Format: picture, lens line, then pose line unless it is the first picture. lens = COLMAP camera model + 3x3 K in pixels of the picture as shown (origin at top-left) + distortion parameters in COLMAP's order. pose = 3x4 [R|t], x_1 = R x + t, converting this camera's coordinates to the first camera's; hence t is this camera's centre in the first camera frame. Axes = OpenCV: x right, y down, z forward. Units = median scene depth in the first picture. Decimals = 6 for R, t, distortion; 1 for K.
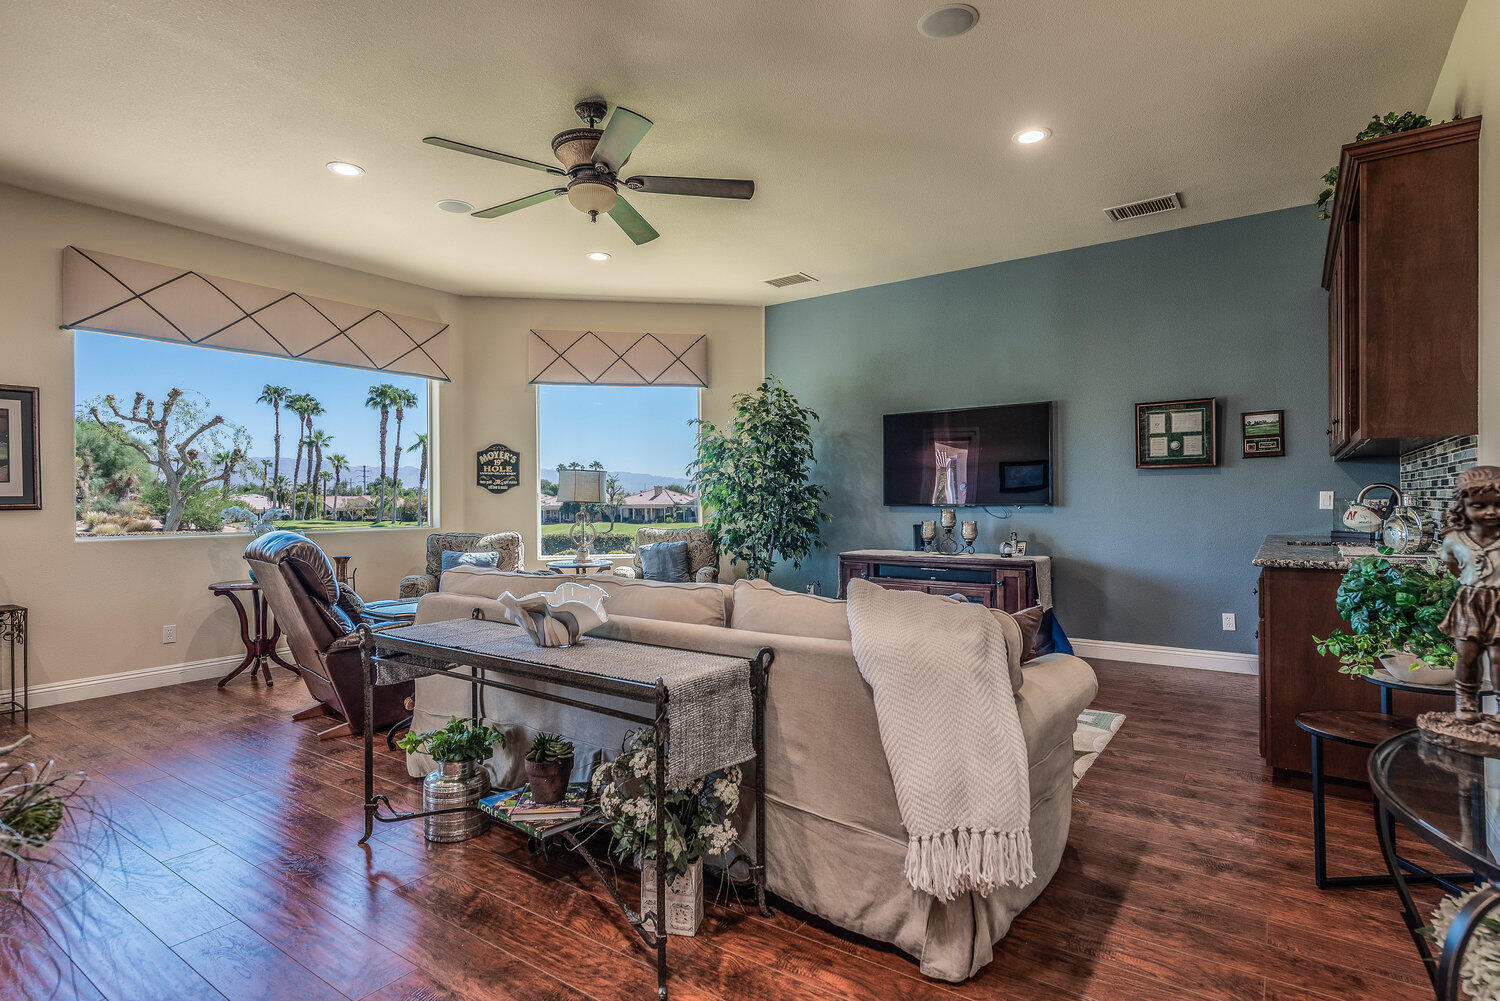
lens RADIAL K [[768.3, 0, 734.5], [0, 768.3, 502.1], [0, 0, 1]] dist [0.007842, -0.003995]
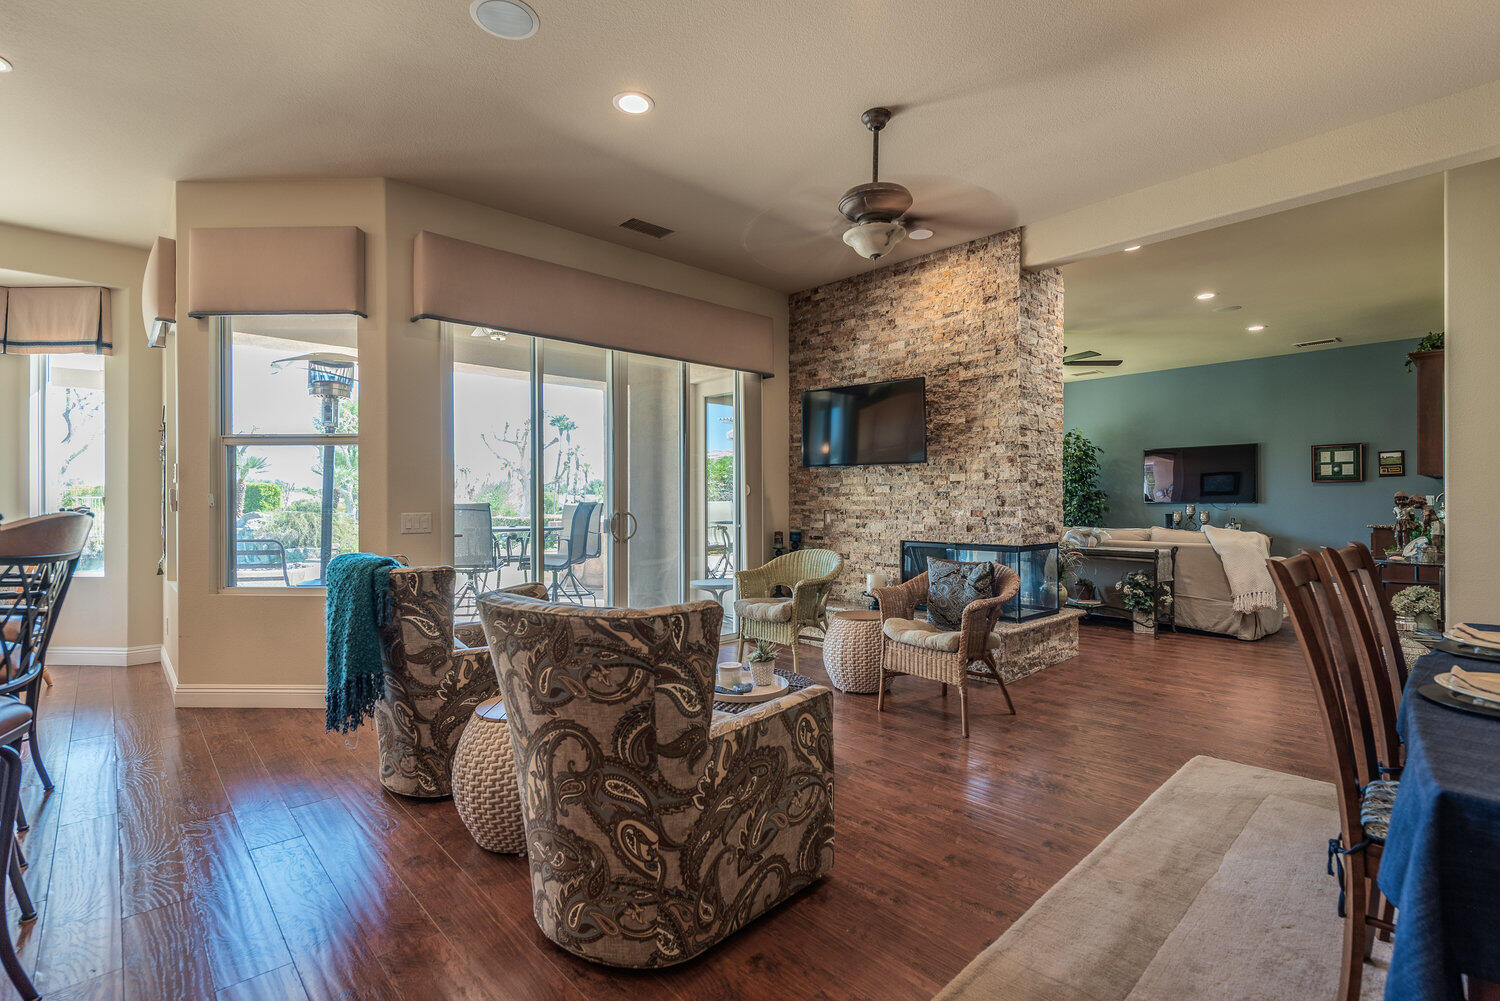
lens RADIAL K [[698.8, 0, 755.5], [0, 698.8, 501.8], [0, 0, 1]] dist [0.009814, -0.002156]
pose [[0.981868, 0.003019, -0.189544, -0.452128], [-0.003242, 0.999994, -0.000865, 0.007843], [0.189540, 0.001464, 0.981872, -0.874343]]
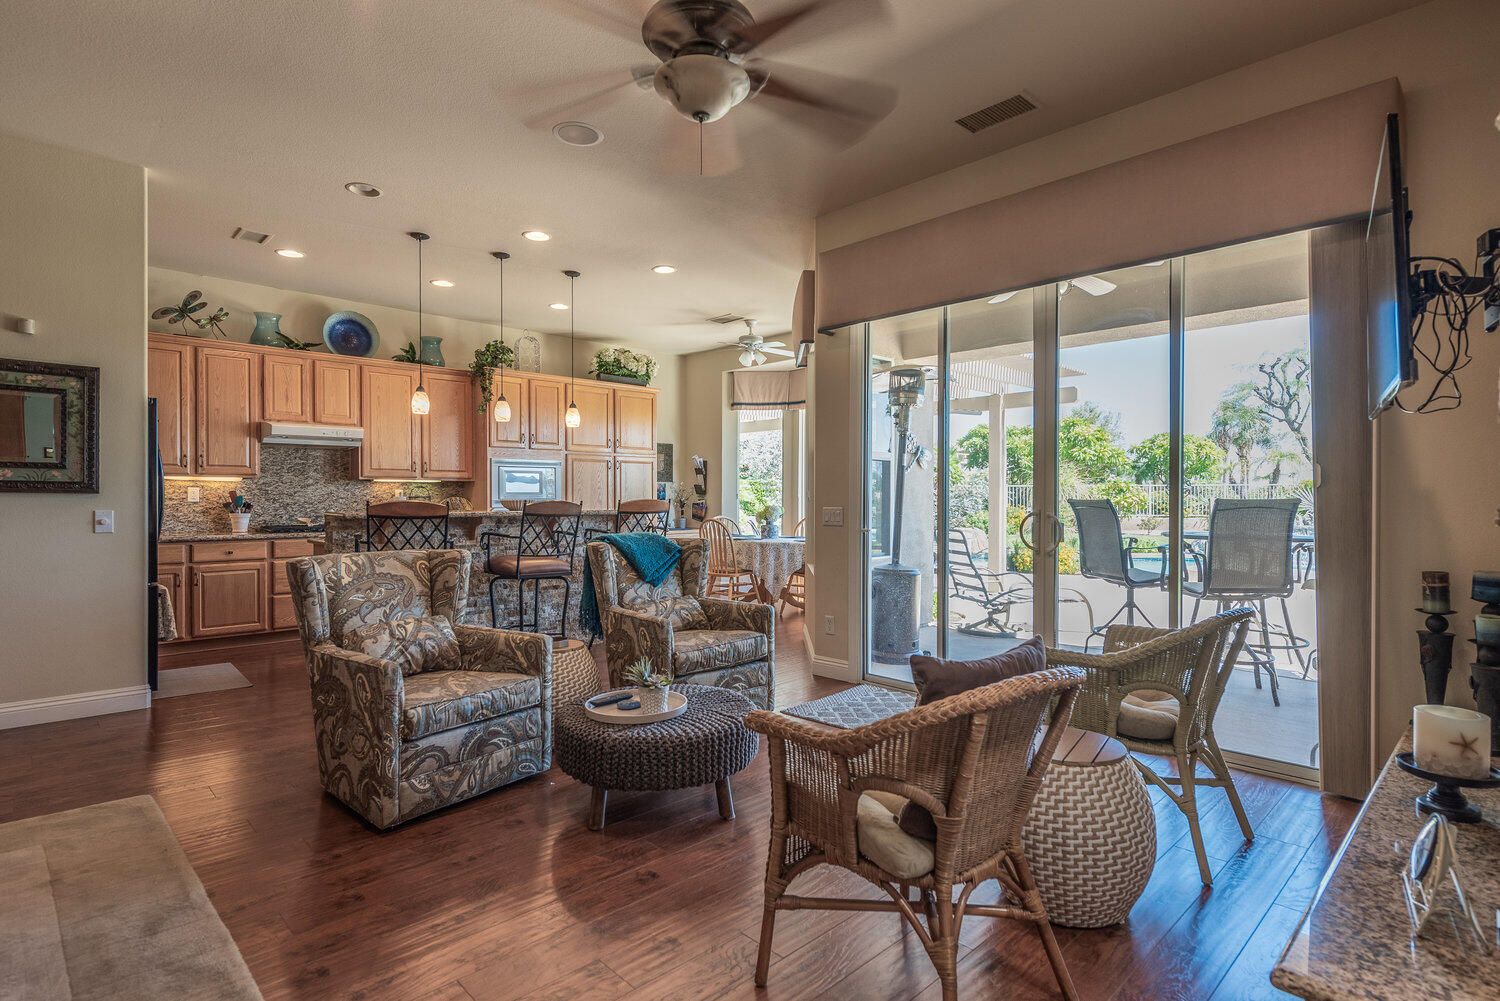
lens RADIAL K [[753.3, 0, 734.6], [0, 753.3, 502.7], [0, 0, 1]] dist [0.006034, -0.000245]
pose [[-0.179299, 0.012314, -0.983717, 0.330109], [-0.002535, 0.999913, 0.012979, 0.001231], [0.983791, 0.004820, -0.179253, 0.513433]]
